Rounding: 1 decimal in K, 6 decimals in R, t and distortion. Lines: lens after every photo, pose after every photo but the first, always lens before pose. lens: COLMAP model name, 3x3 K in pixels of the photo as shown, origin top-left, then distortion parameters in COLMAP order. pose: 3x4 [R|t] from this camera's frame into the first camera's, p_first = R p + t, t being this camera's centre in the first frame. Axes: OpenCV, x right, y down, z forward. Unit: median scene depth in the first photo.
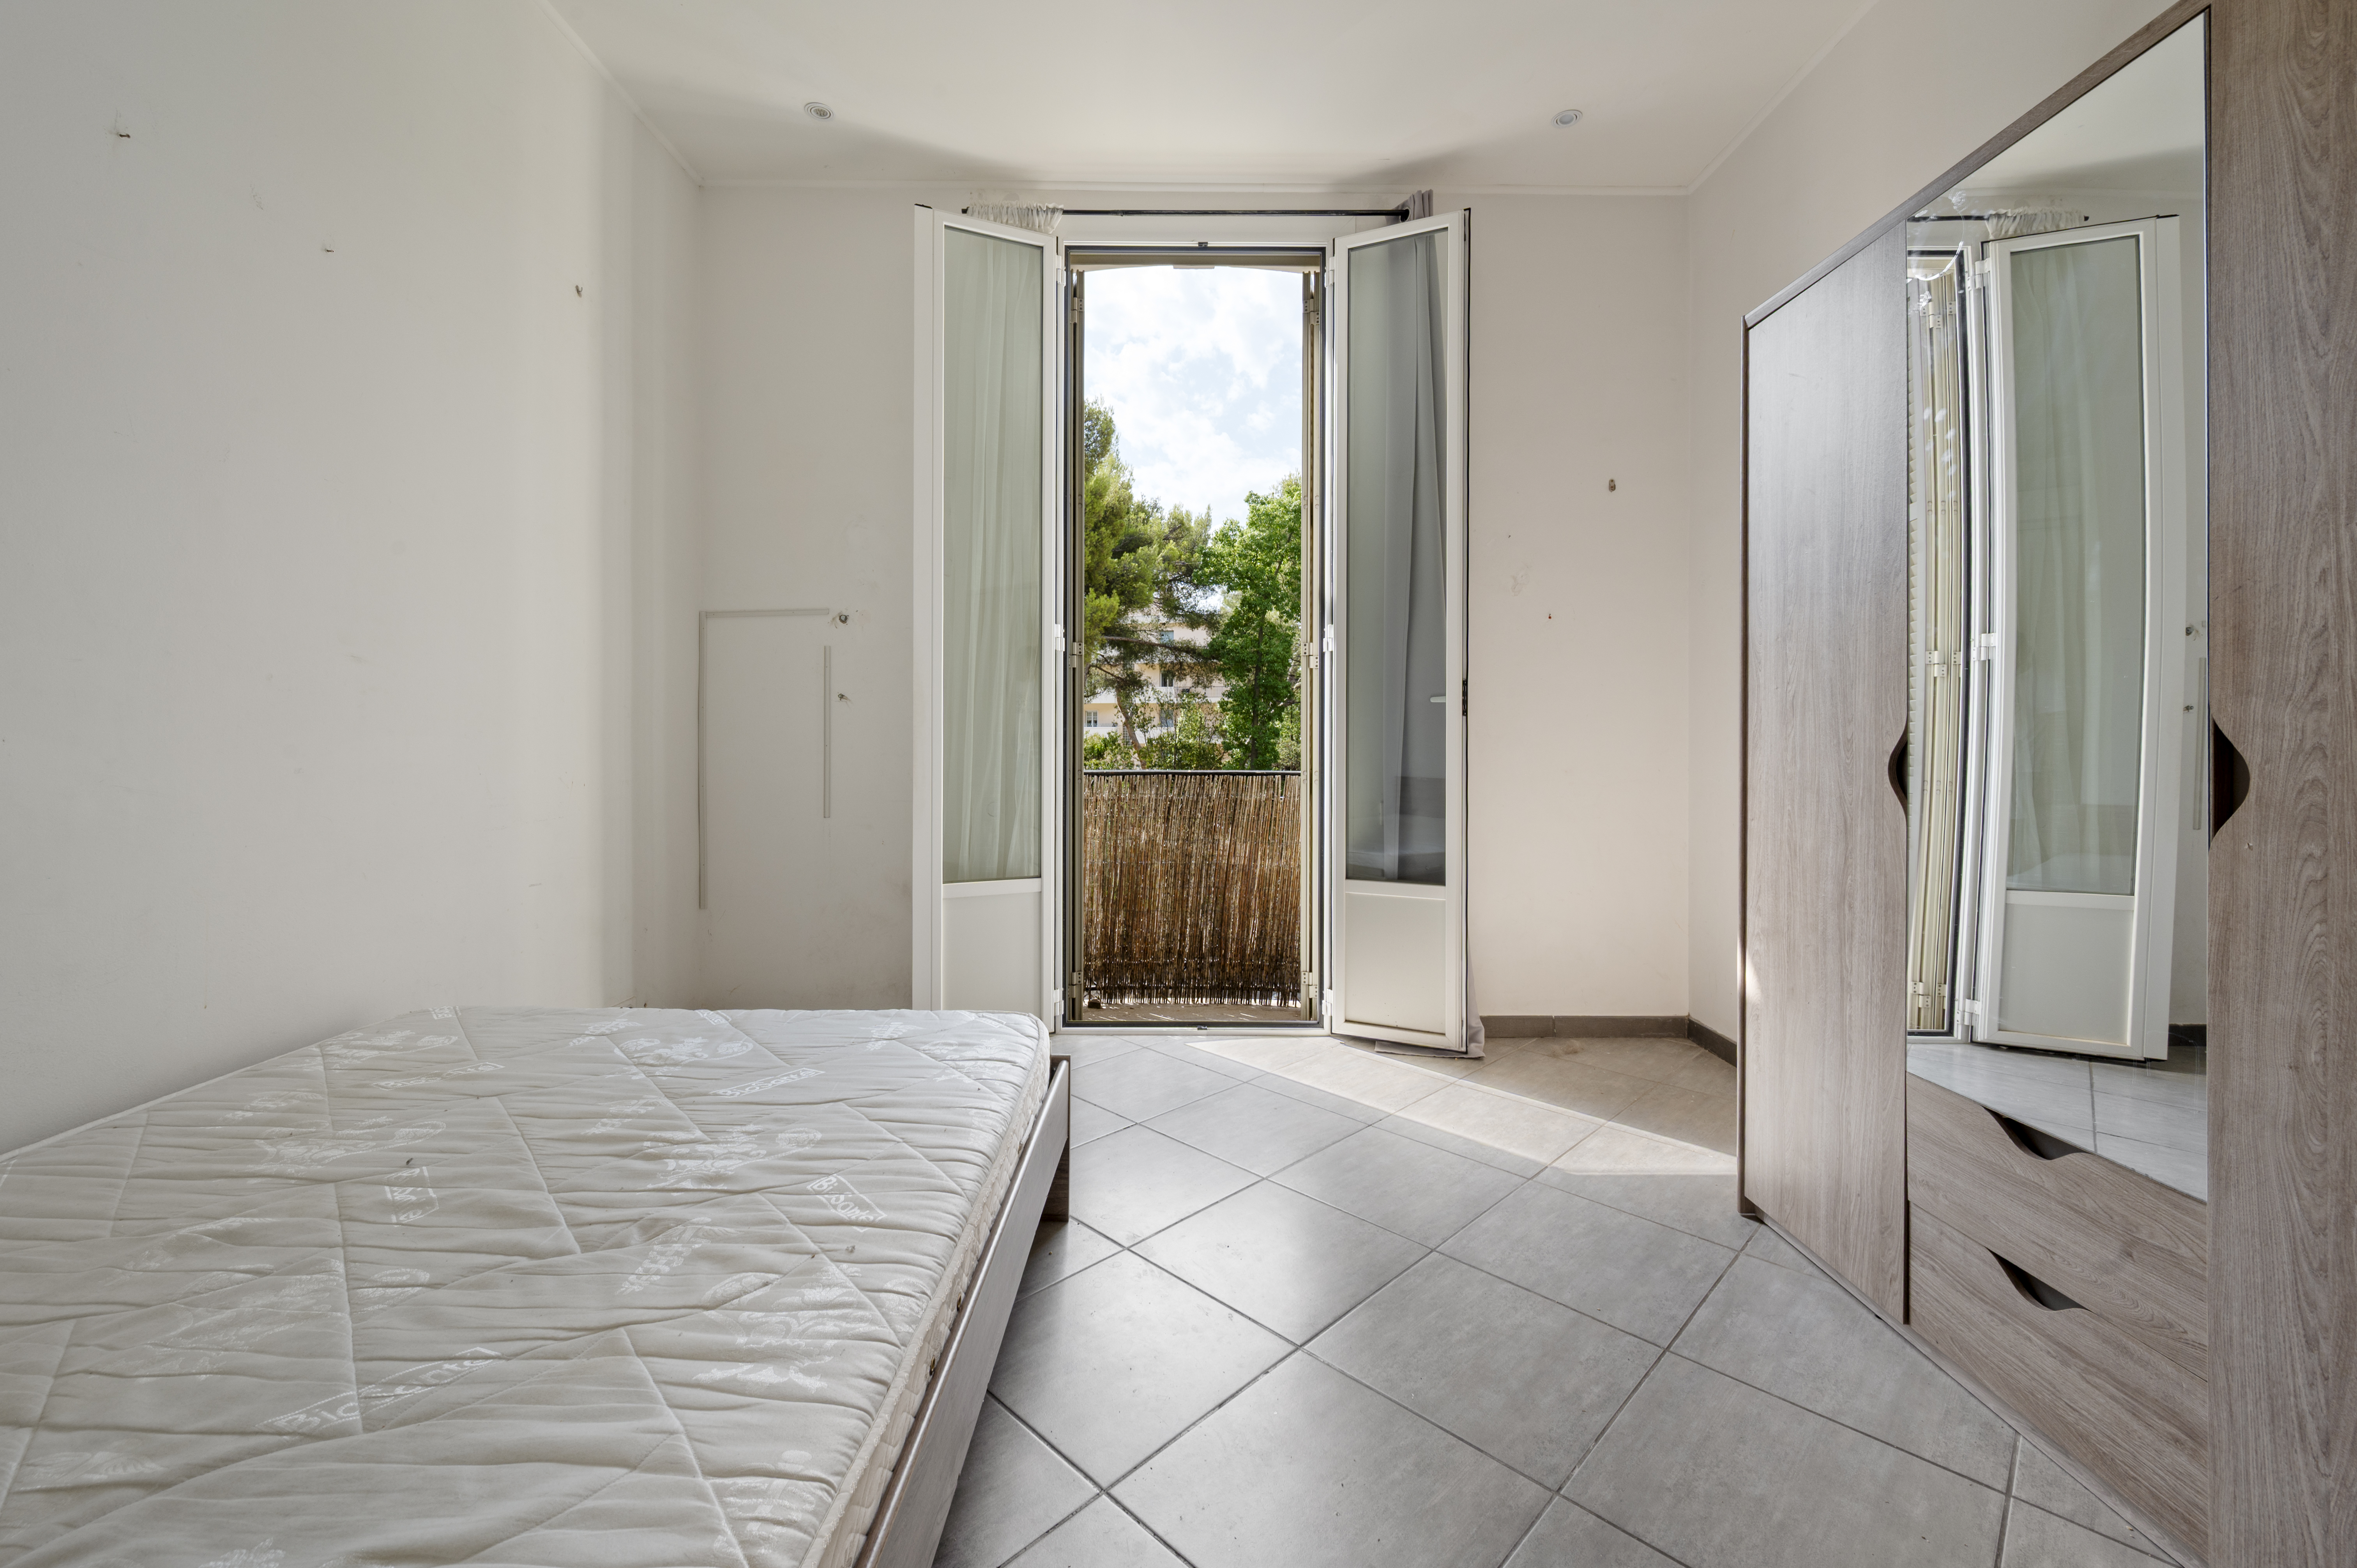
lens RADIAL K [[959.6, 0, 1190.4], [0, 959.6, 736.1], [0, 0, 1]] dist [0.000019, -0.000007]
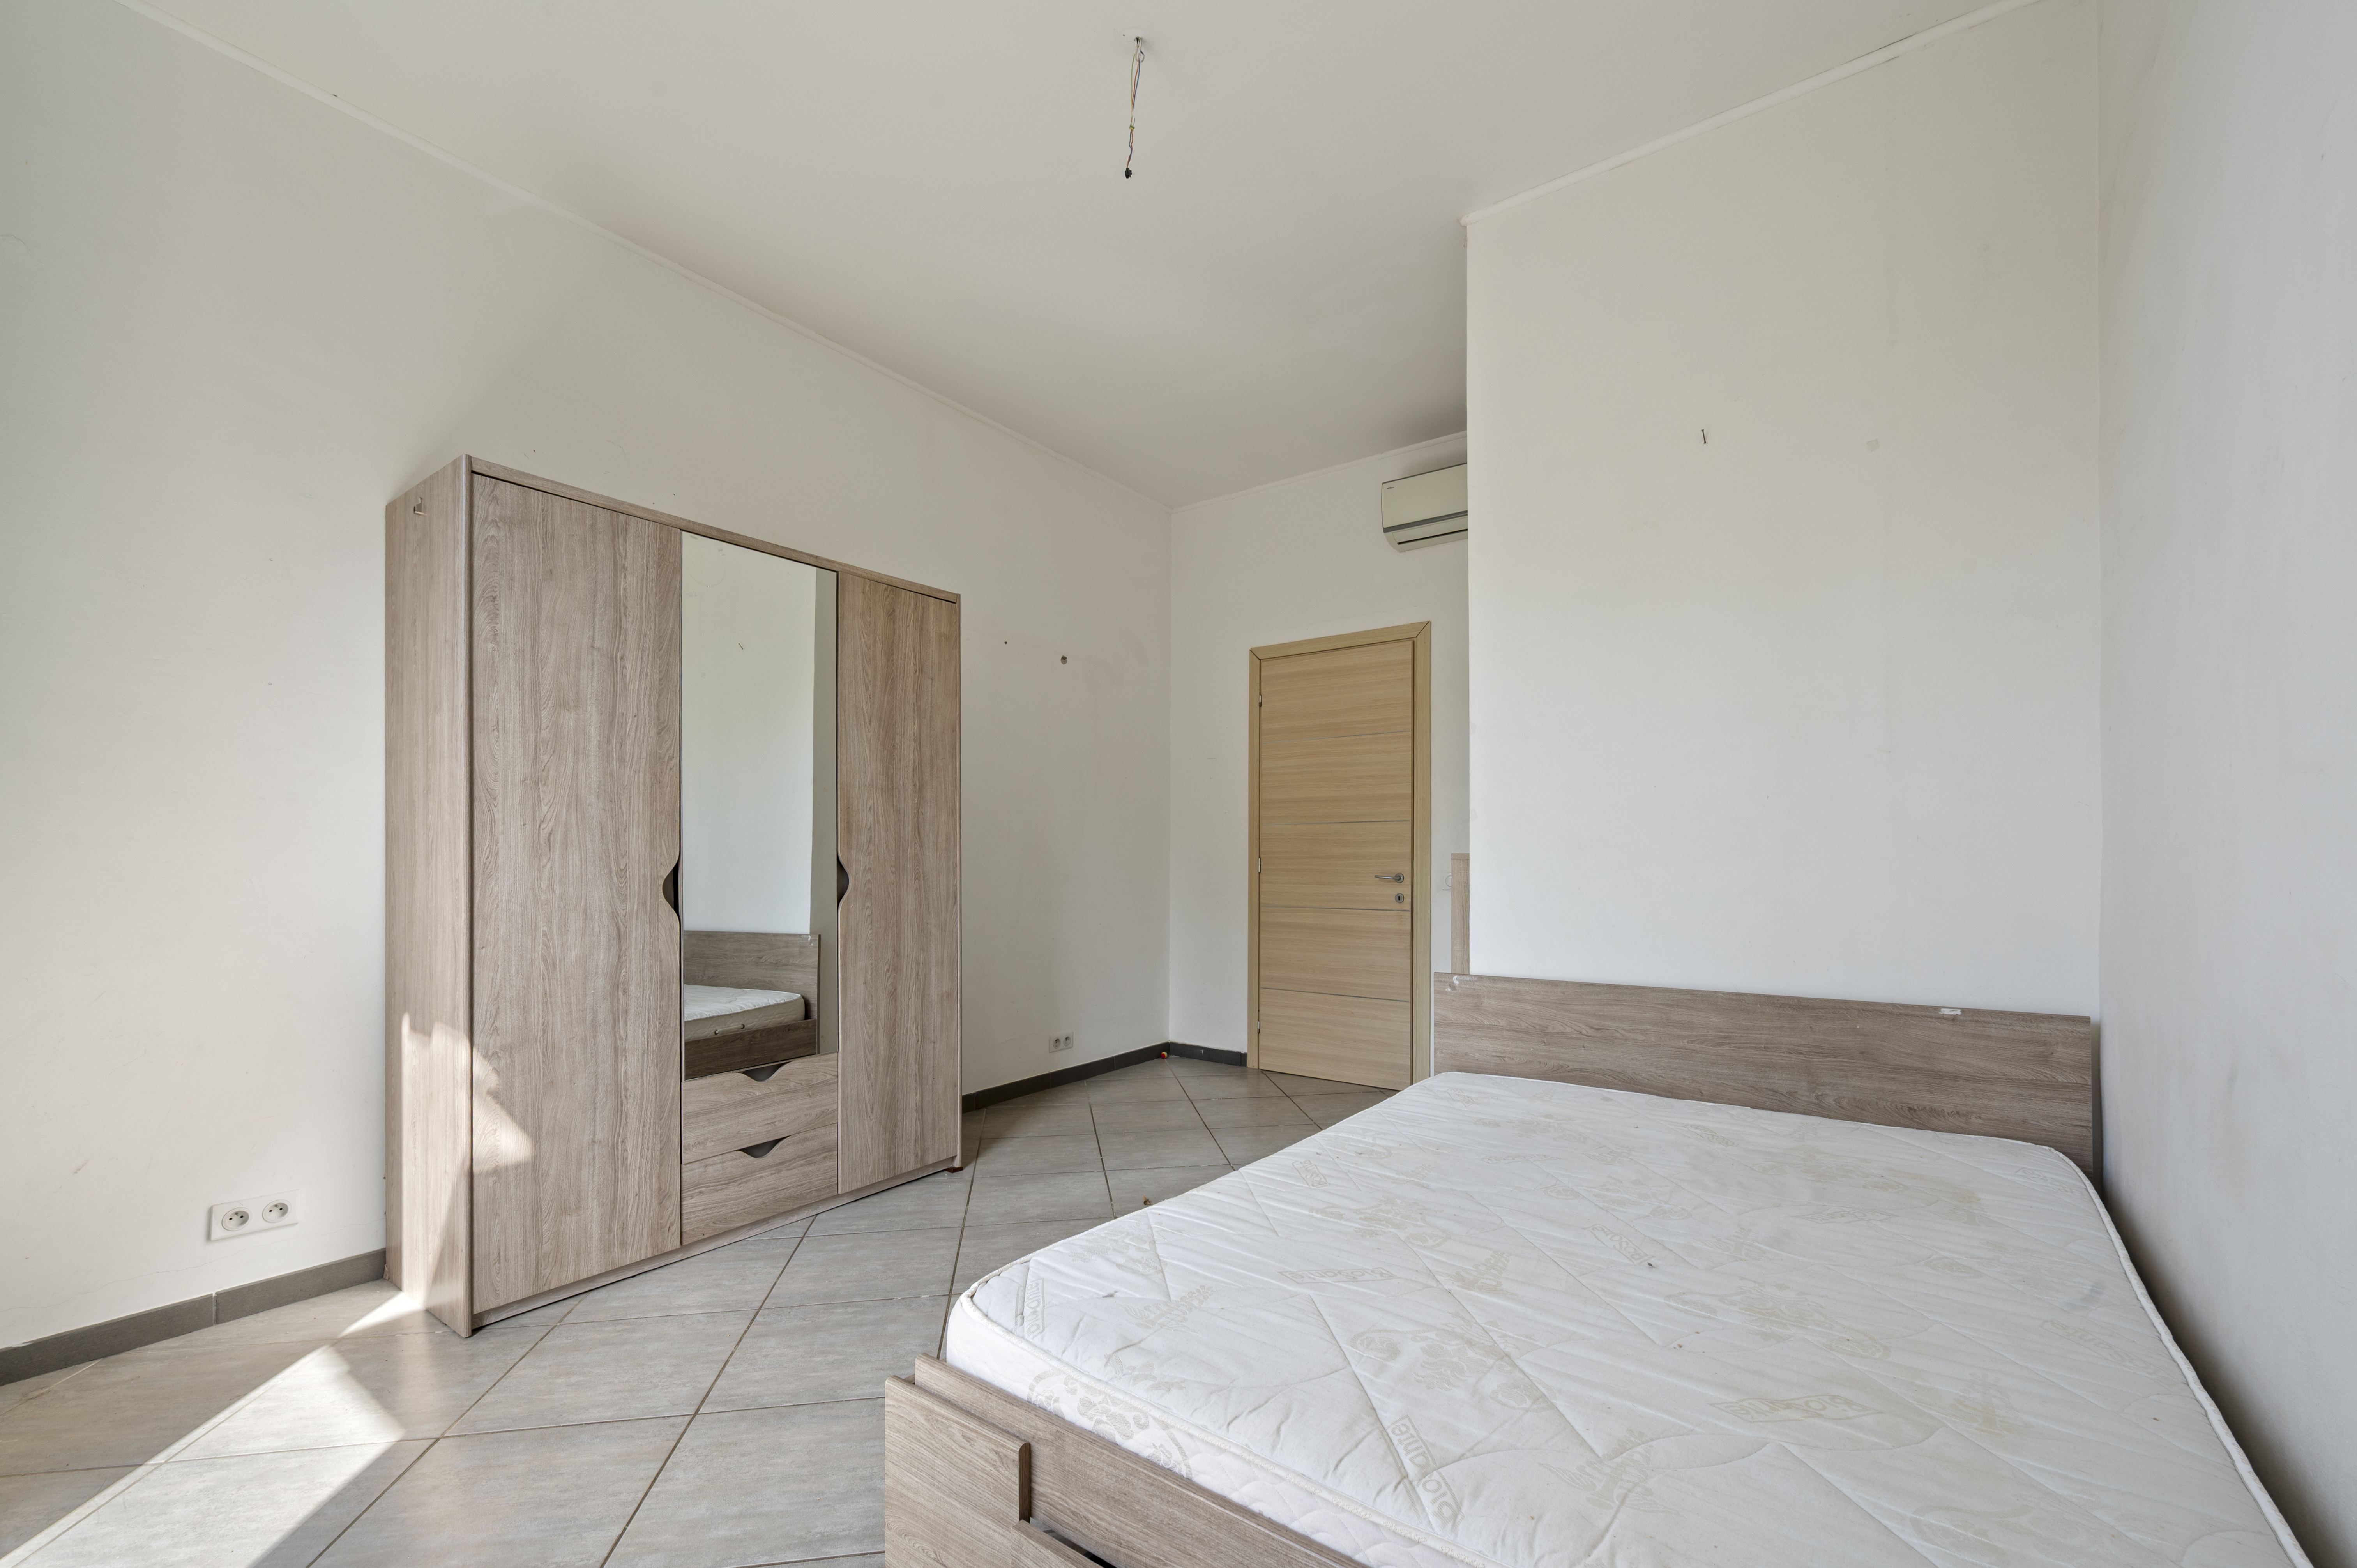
lens RADIAL K [[959.6, 0, 1200.1], [0, 959.6, 859.5], [0, 0, 1]] dist [0.000019, -0.000007]
pose [[-0.810796, -0.005439, 0.585303, -0.780103], [-0.003260, 0.999983, 0.004777, -0.019298], [-0.585319, 0.001965, -0.810801, 1.645930]]
